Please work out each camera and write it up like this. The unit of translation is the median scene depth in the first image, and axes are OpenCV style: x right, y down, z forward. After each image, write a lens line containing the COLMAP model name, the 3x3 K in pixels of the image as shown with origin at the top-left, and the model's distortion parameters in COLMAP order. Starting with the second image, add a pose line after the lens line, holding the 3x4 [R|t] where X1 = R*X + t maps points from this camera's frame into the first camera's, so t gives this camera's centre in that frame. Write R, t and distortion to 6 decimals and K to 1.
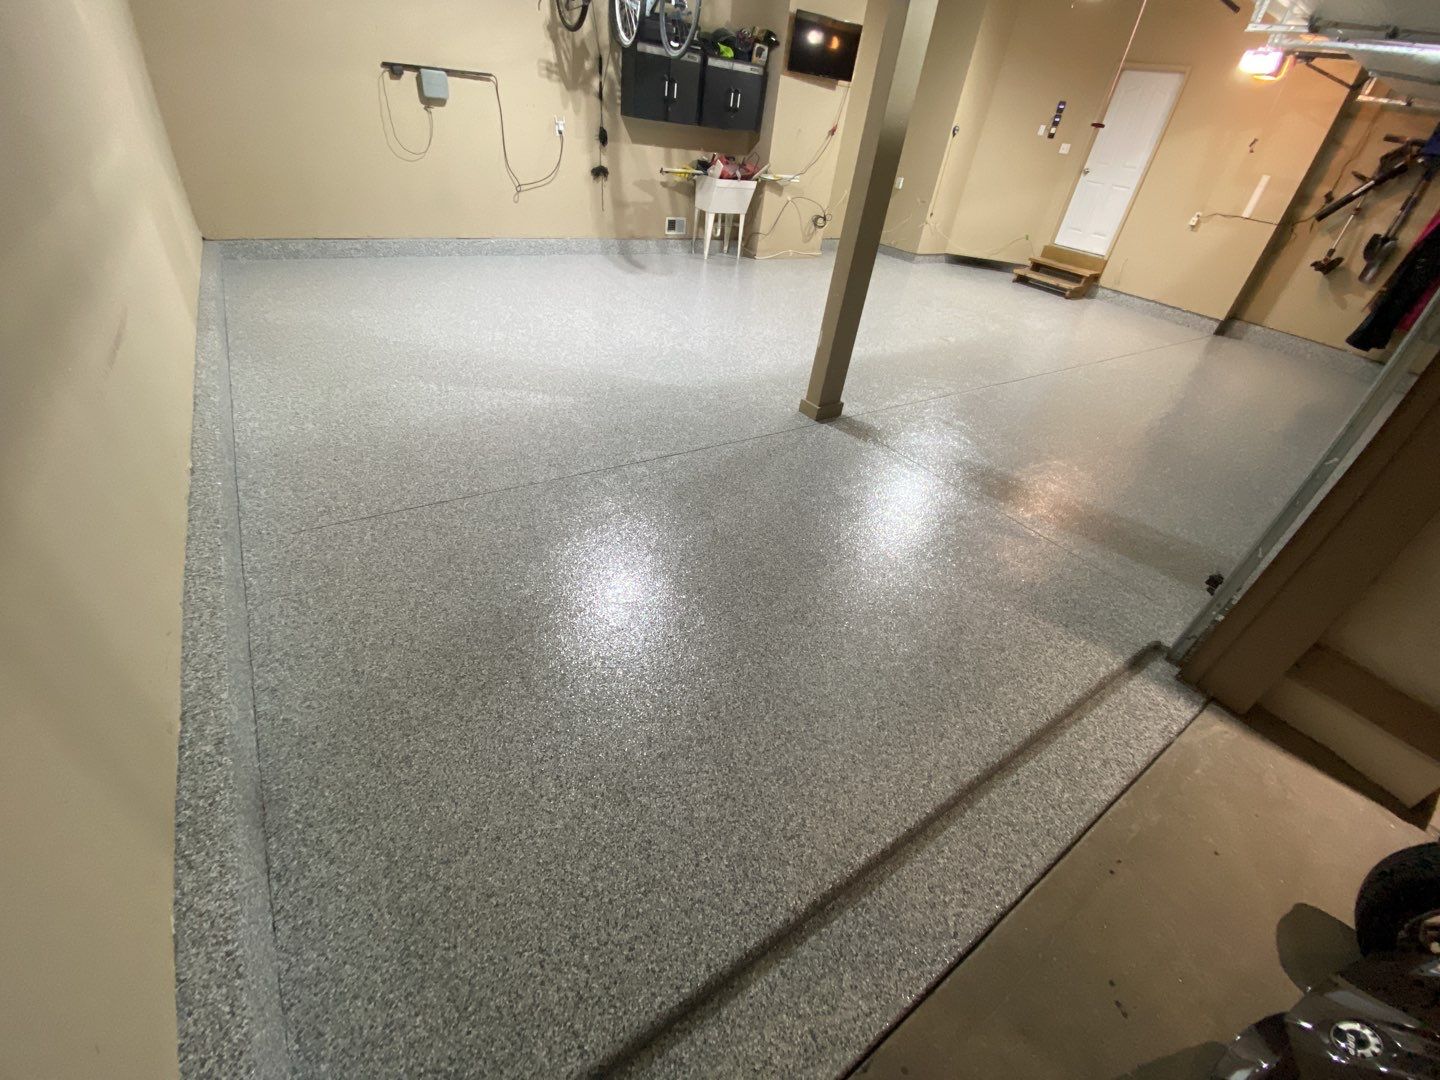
lens RADIAL K [[585.2, 0, 717.6], [0, 585.2, 538.3], [0, 0, 1]] dist [0.005827, -0.013626]
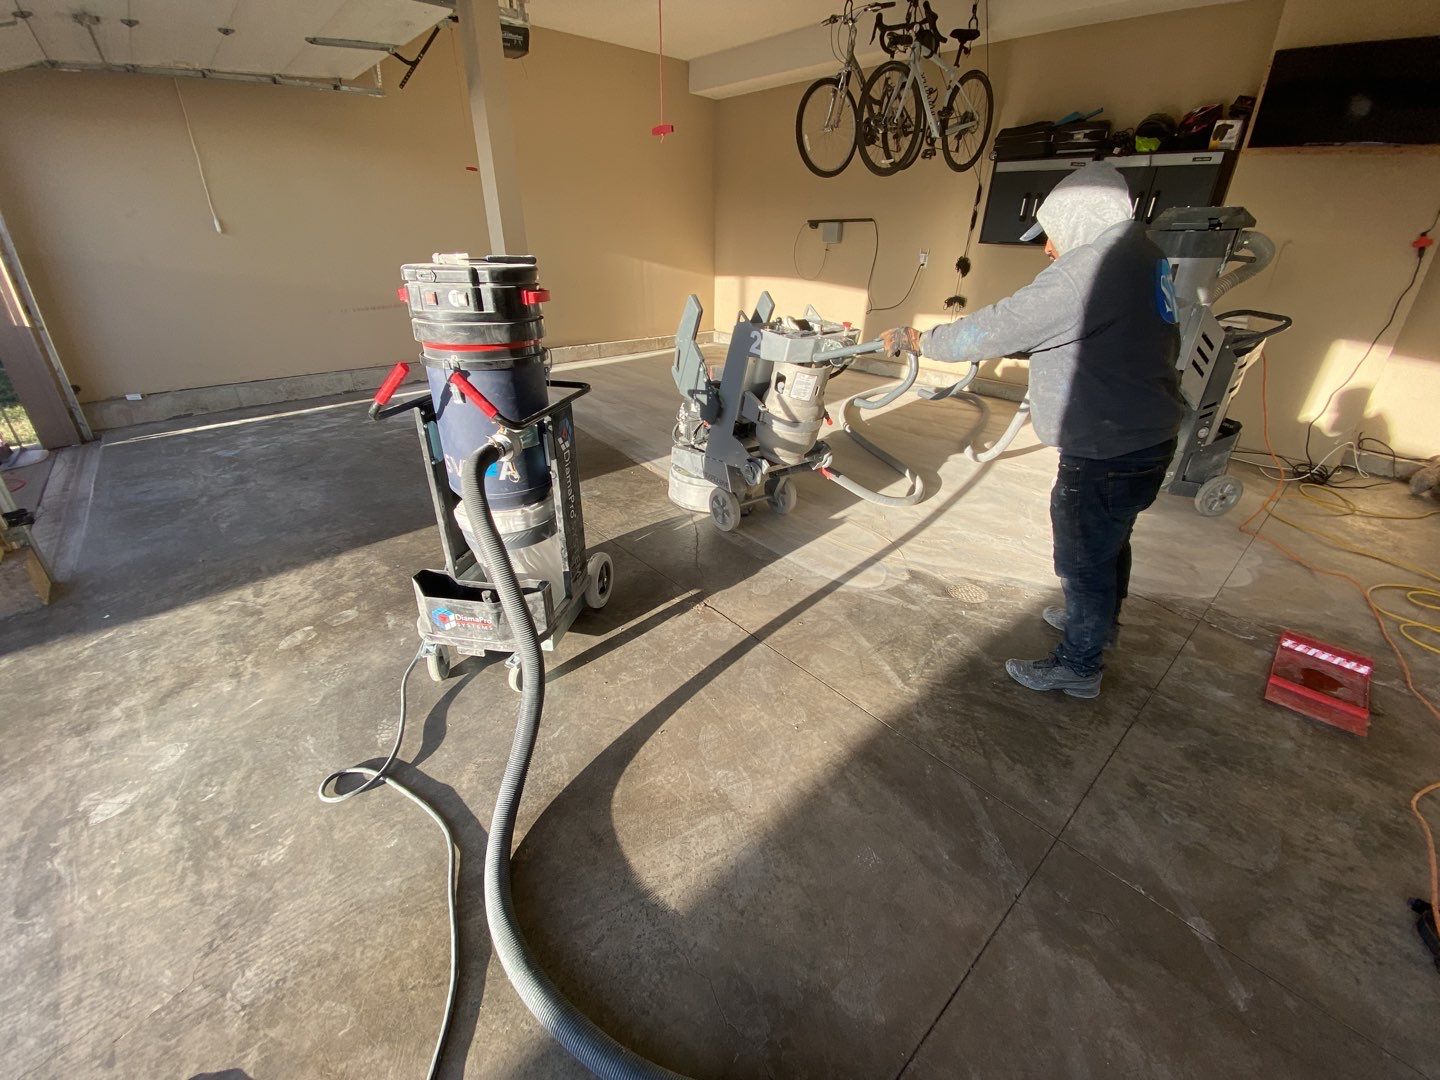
lens RADIAL K [[580.2, 0, 720.2], [0, 580.2, 537.3], [0, 0, 1]] dist [0.011261, -0.016149]
pose [[0.126052, 0.364215, -0.922745, 0.706175], [-0.582663, 0.779996, 0.228276, -0.326123], [0.802879, 0.508875, 0.310535, 0.598447]]
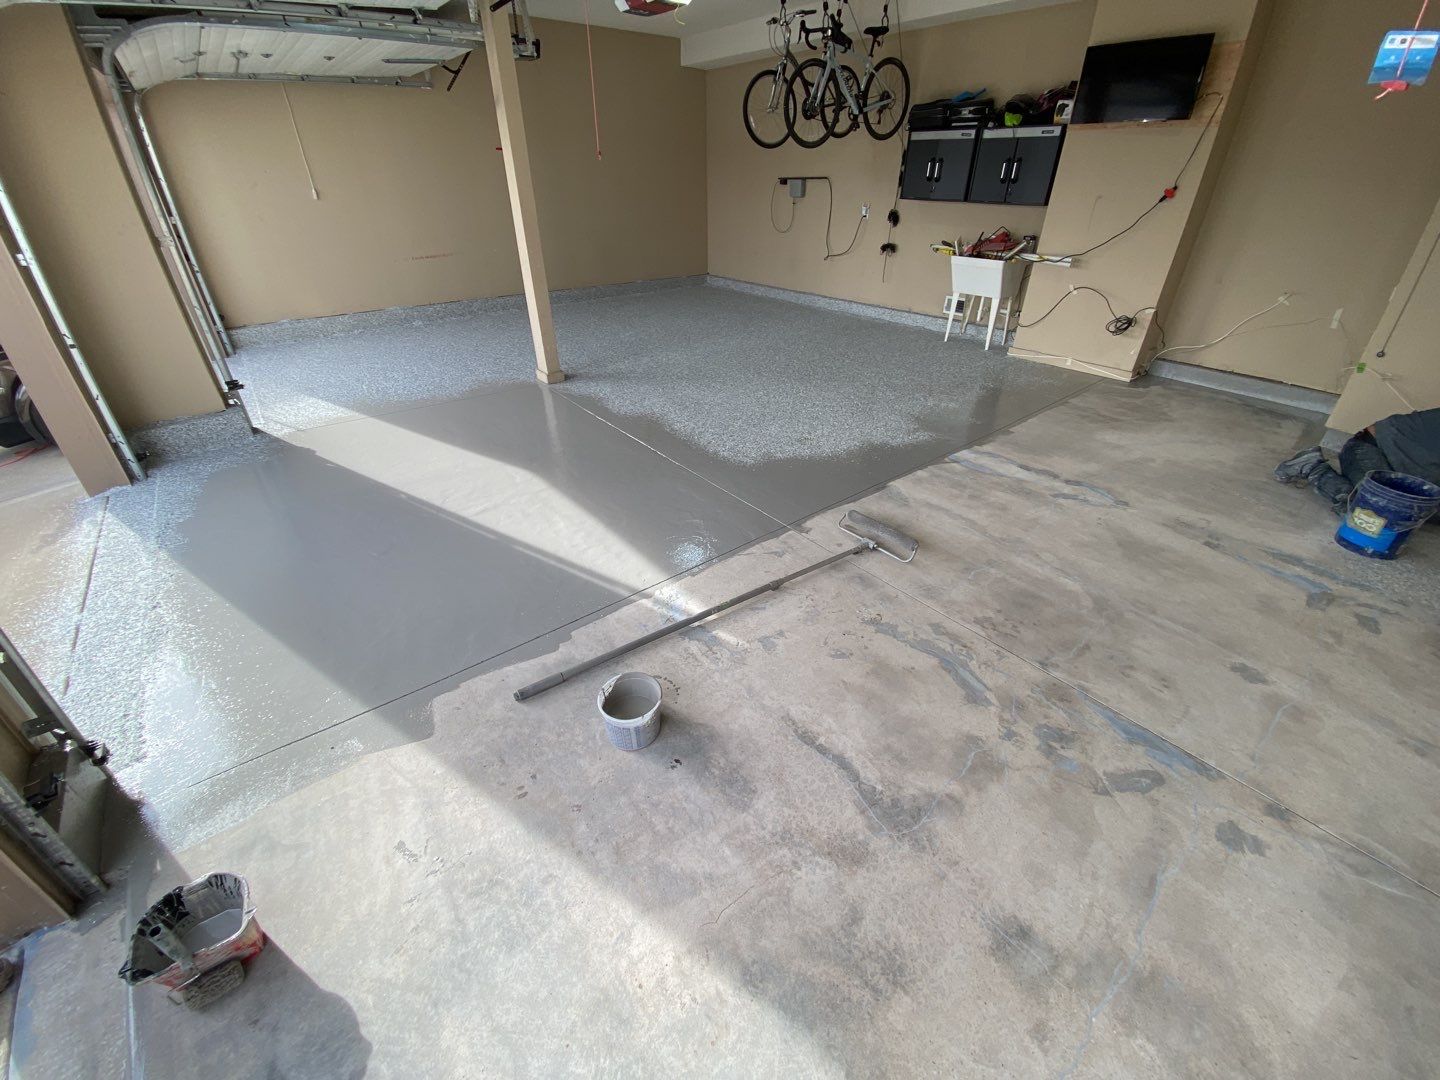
lens RADIAL K [[580.2, 0, 720.2], [0, 580.2, 537.3], [0, 0, 1]] dist [0.011261, -0.016149]
pose [[0.070152, 0.433277, -0.898526, 0.988729], [-0.579125, 0.751095, 0.316970, -0.369302], [0.812215, 0.498123, 0.303613, 0.663578]]
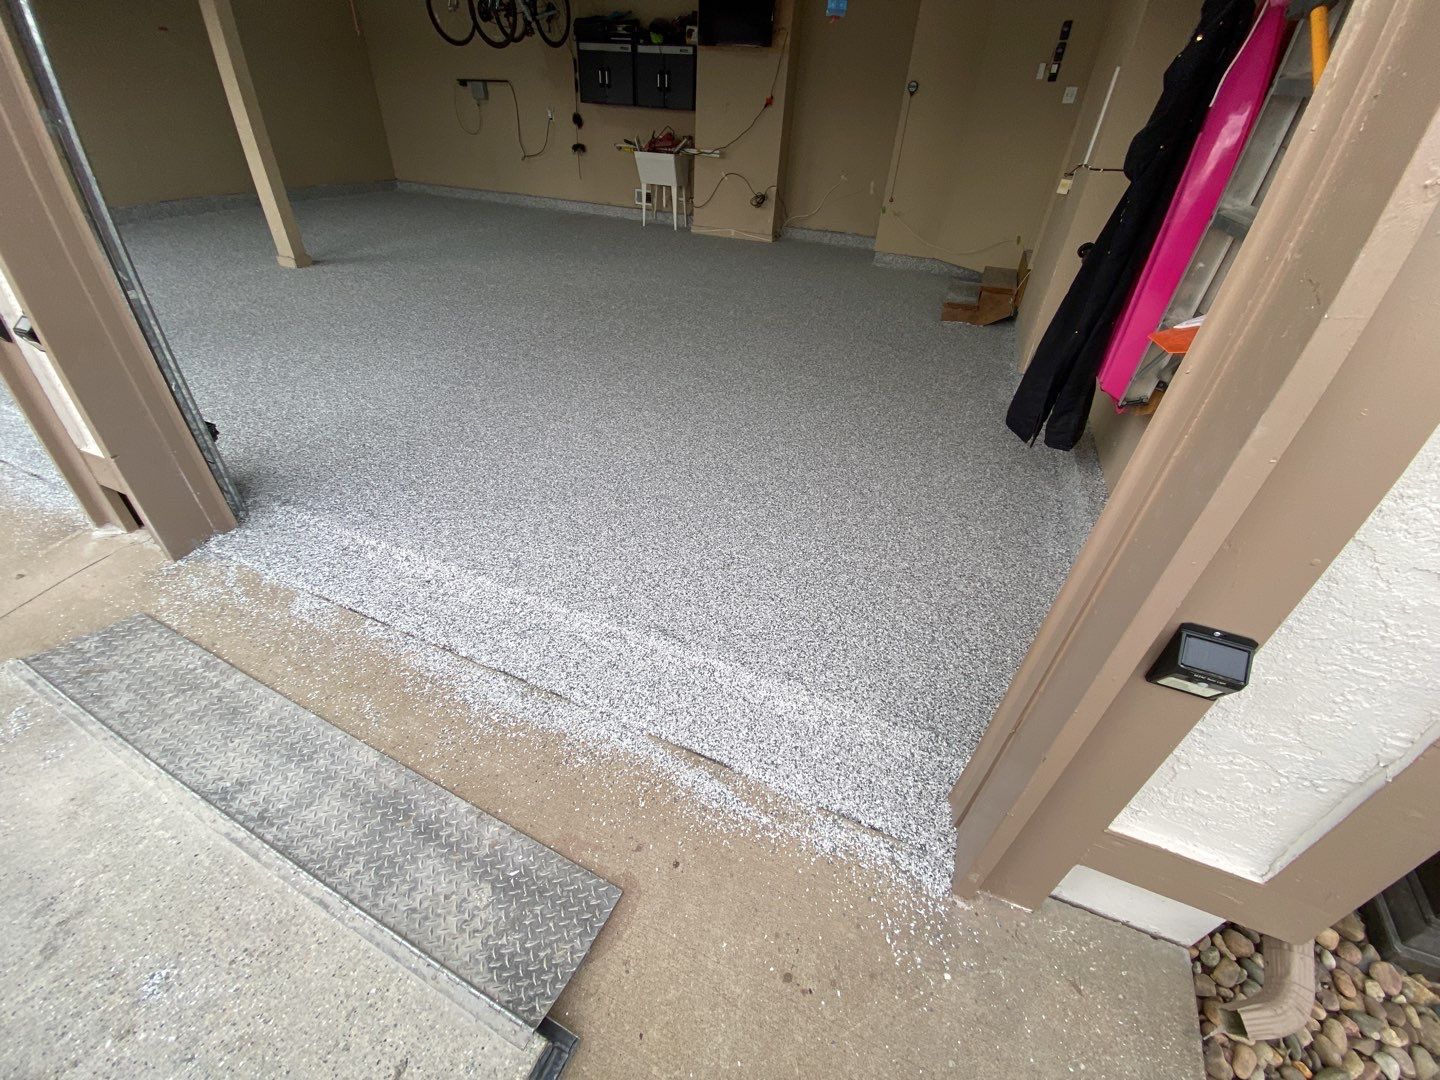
lens RADIAL K [[580.2, 0, 720.2], [0, 580.2, 537.3], [0, 0, 1]] dist [0.011261, -0.016149]
pose [[0.546355, 0.428305, -0.719757, 1.244959], [-0.487364, 0.861463, 0.142680, -0.212832], [0.681155, 0.272830, 0.679406, 0.560231]]
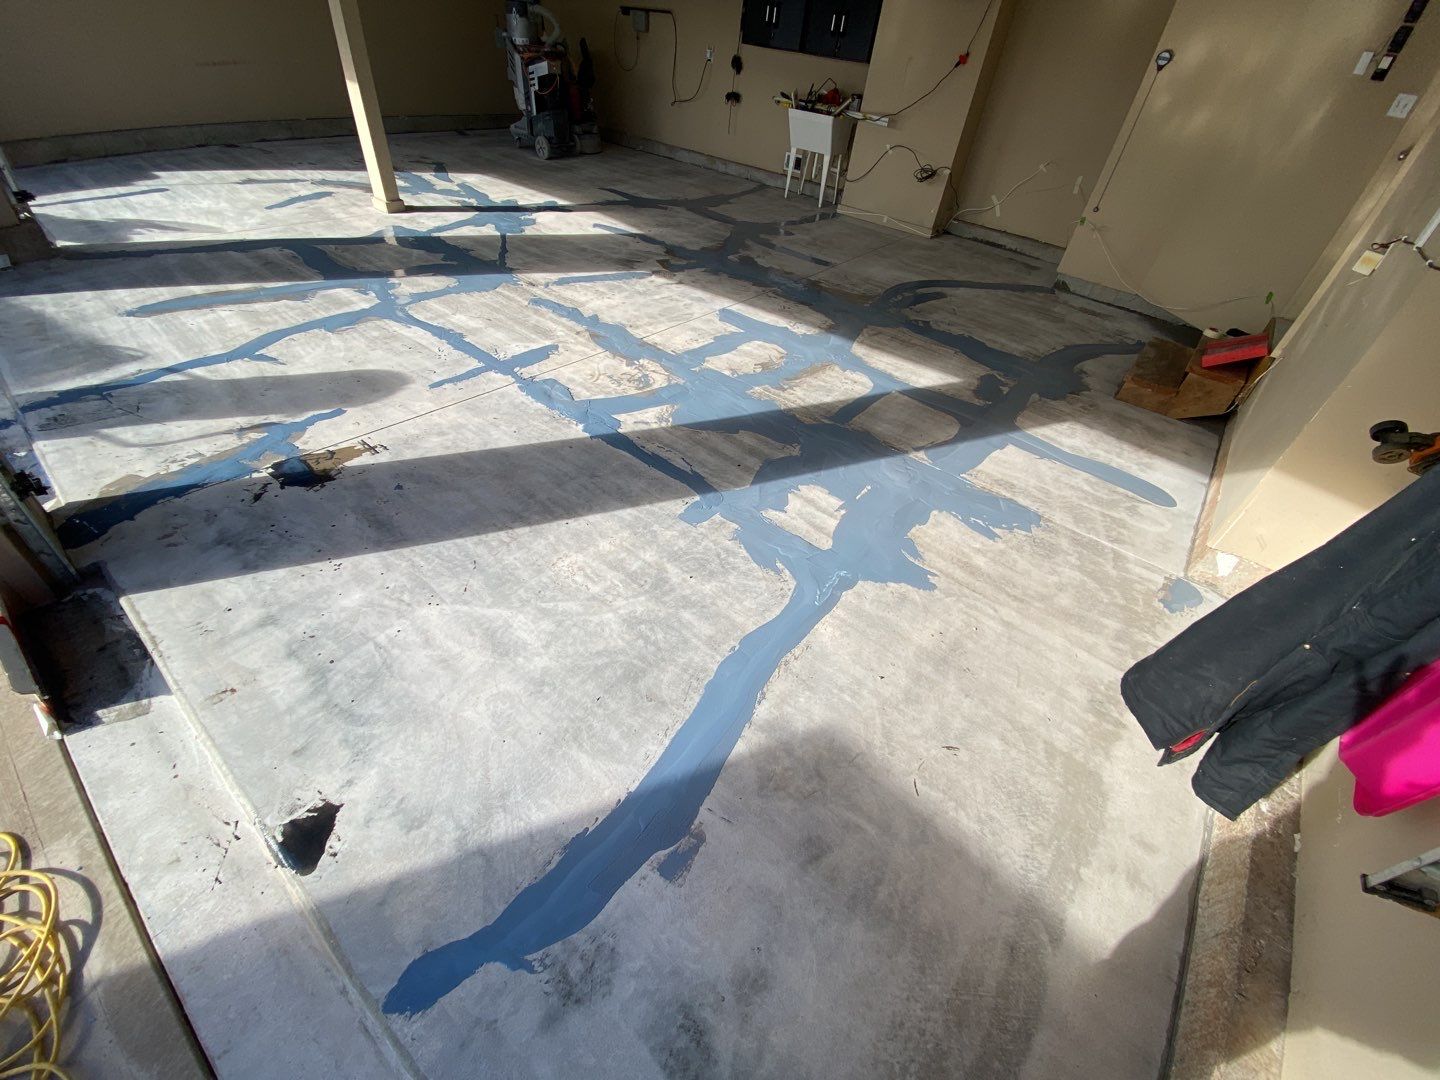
lens RADIAL K [[585.2, 0, 717.6], [0, 585.2, 538.3], [0, 0, 1]] dist [0.005827, -0.013626]
pose [[0.283286, 0.571705, -0.770001, 1.125707], [-0.617450, 0.723076, 0.309703, -0.333210], [0.733829, 0.387703, 0.557836, 0.664120]]
